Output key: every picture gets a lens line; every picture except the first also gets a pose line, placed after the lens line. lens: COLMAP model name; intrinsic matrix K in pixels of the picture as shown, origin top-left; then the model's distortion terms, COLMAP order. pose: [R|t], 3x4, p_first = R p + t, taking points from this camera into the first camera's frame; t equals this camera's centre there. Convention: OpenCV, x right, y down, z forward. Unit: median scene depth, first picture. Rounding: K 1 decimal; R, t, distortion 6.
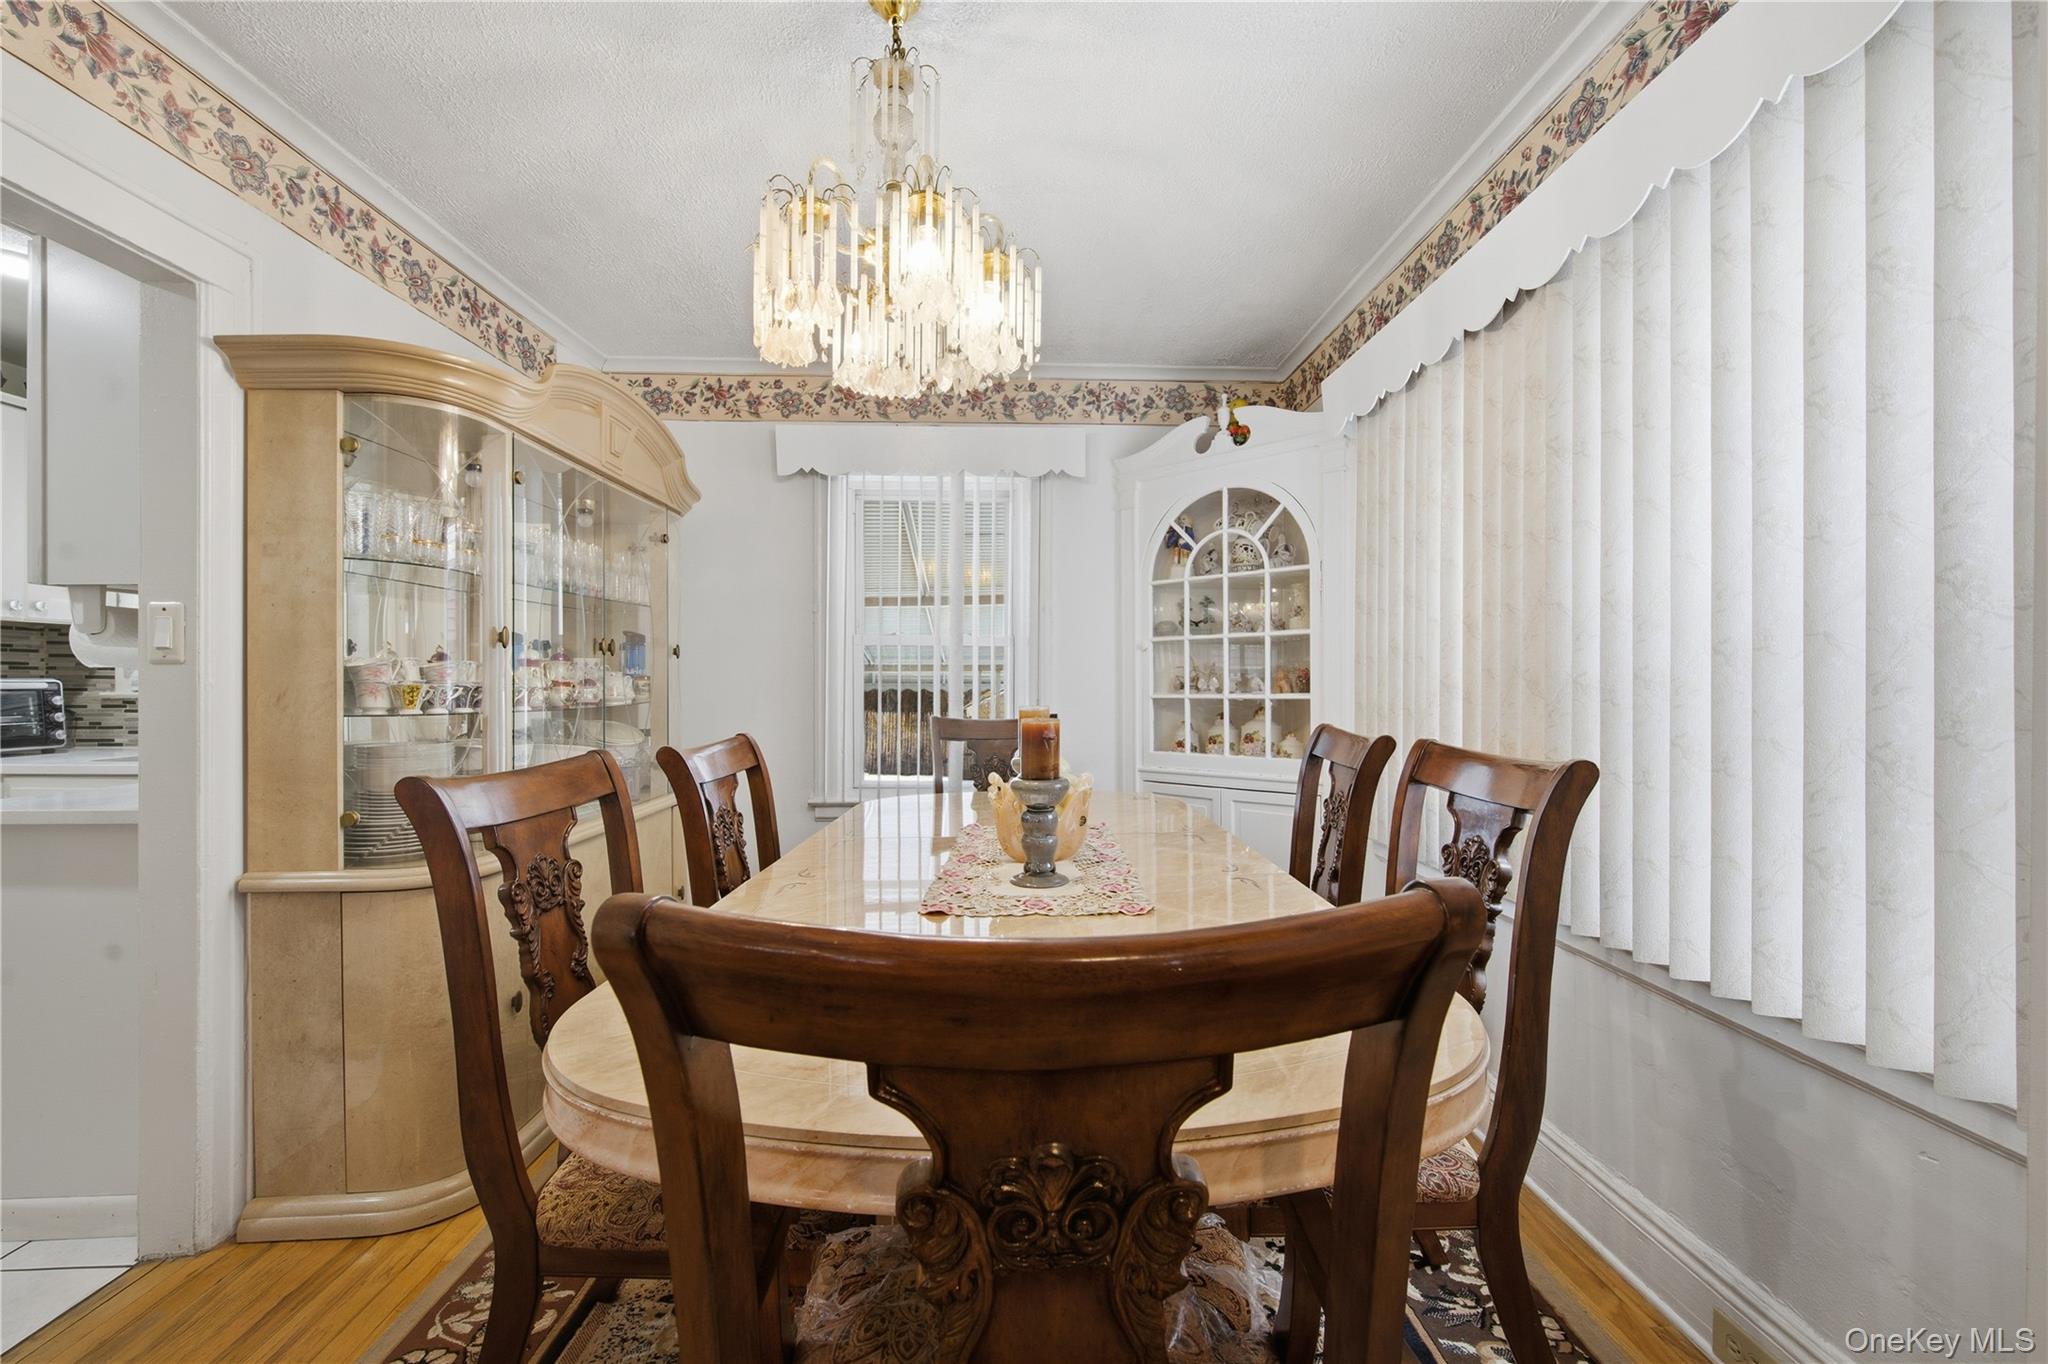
lens RADIAL K [[823.4, 0, 1030.5], [0, 823.4, 687.1], [0, 0, 1]] dist [-0.001042, 0.001508]
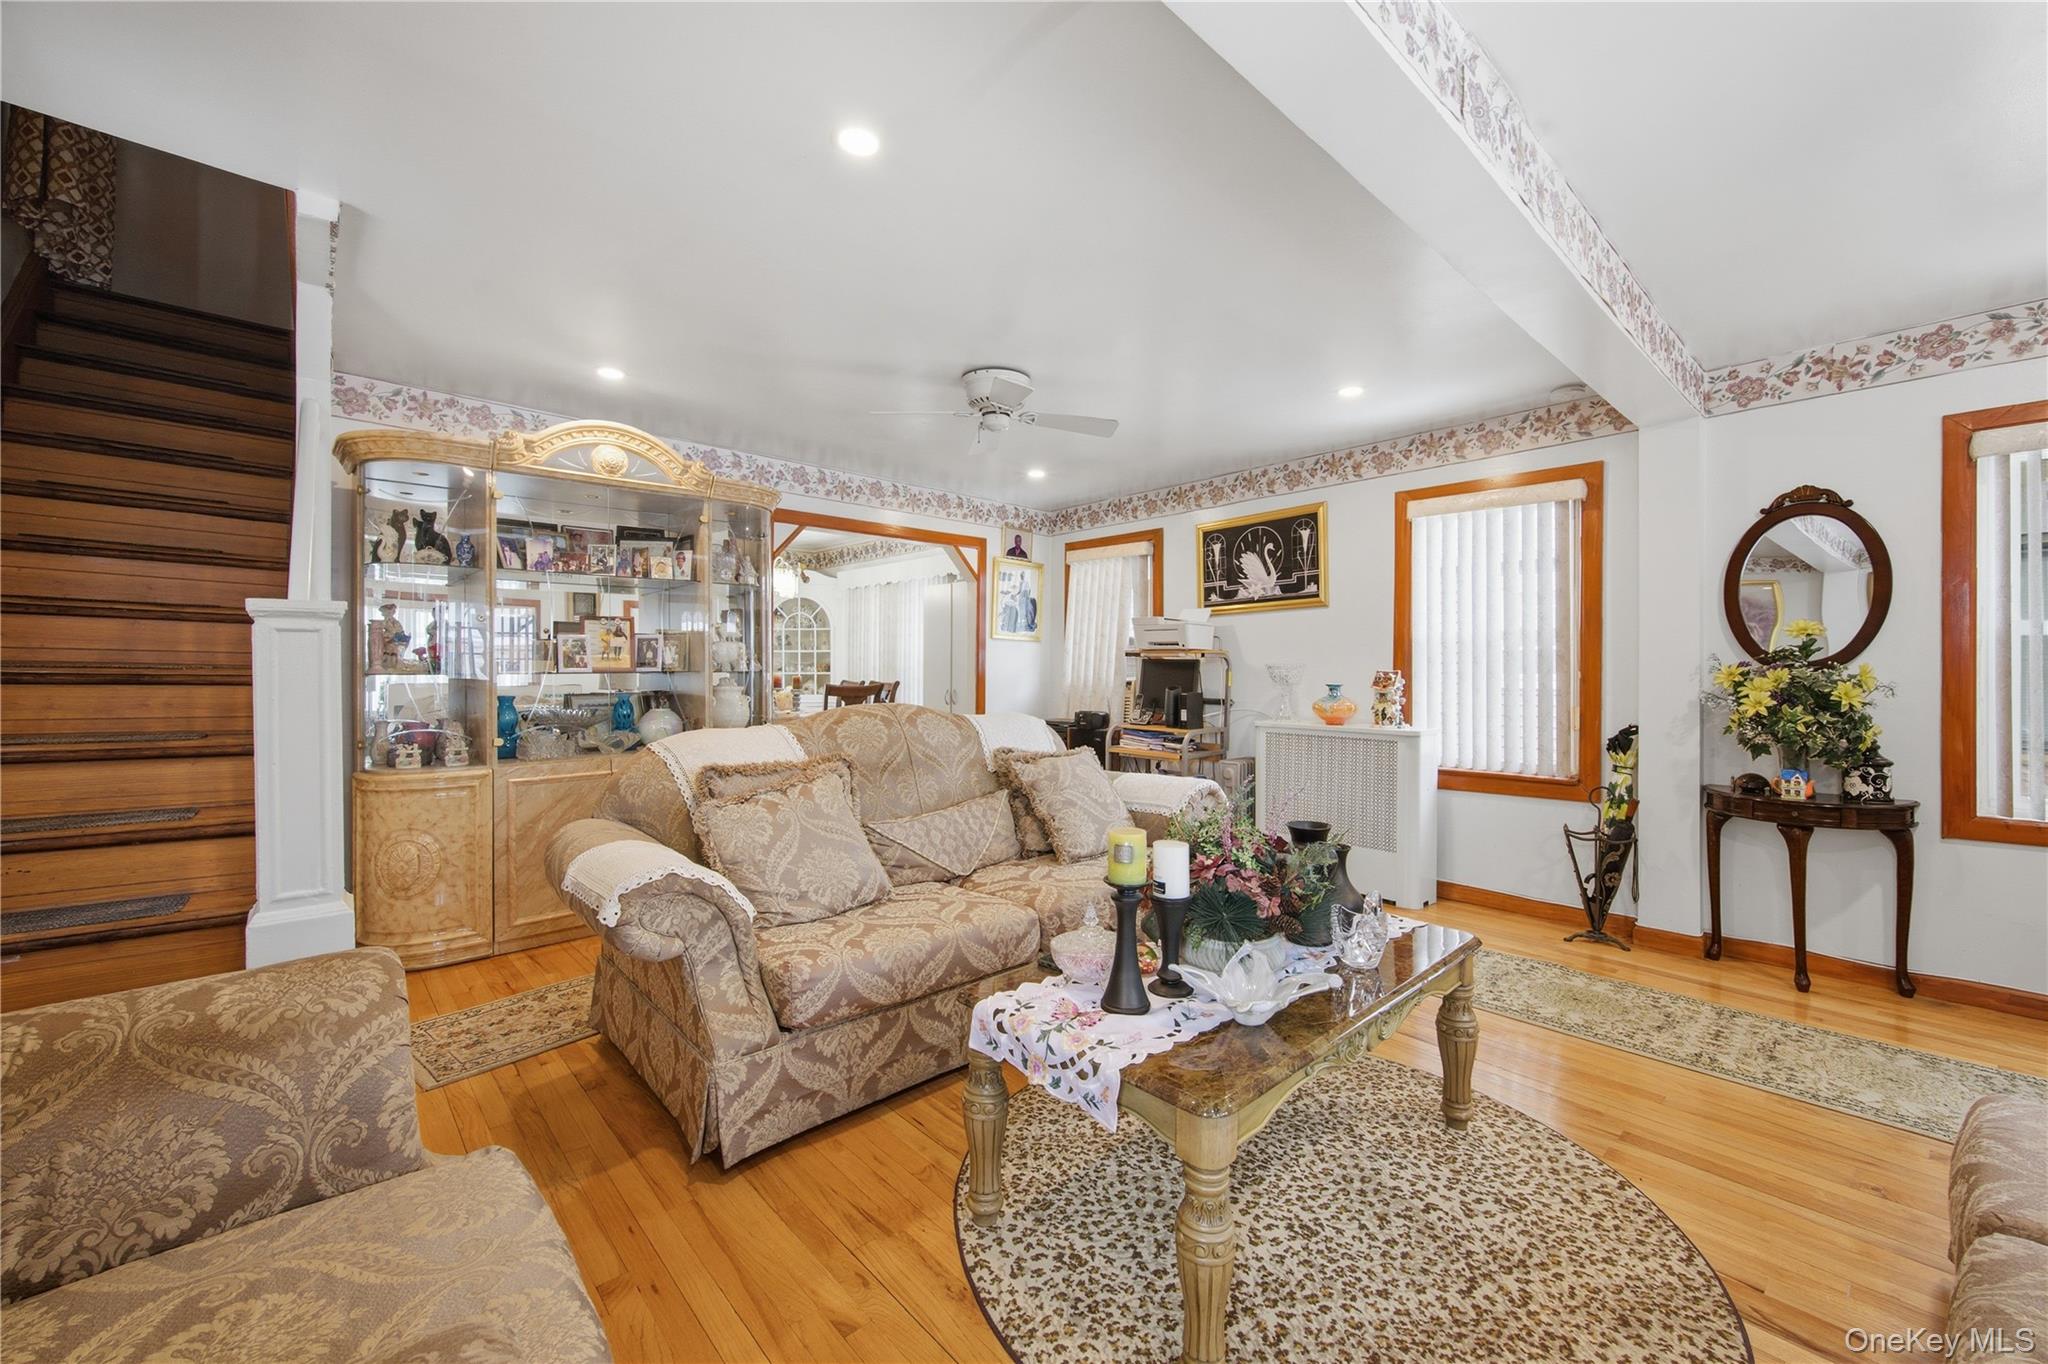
lens RADIAL K [[823.4, 0, 1027.3], [0, 823.4, 676.7], [0, 0, 1]] dist [-0.001042, 0.001508]
pose [[0.775174, 0.002544, 0.631743, -0.970762], [-0.003759, 0.999993, 0.000585, 0.019801], [-0.631737, -0.002828, 0.775178, -1.725090]]
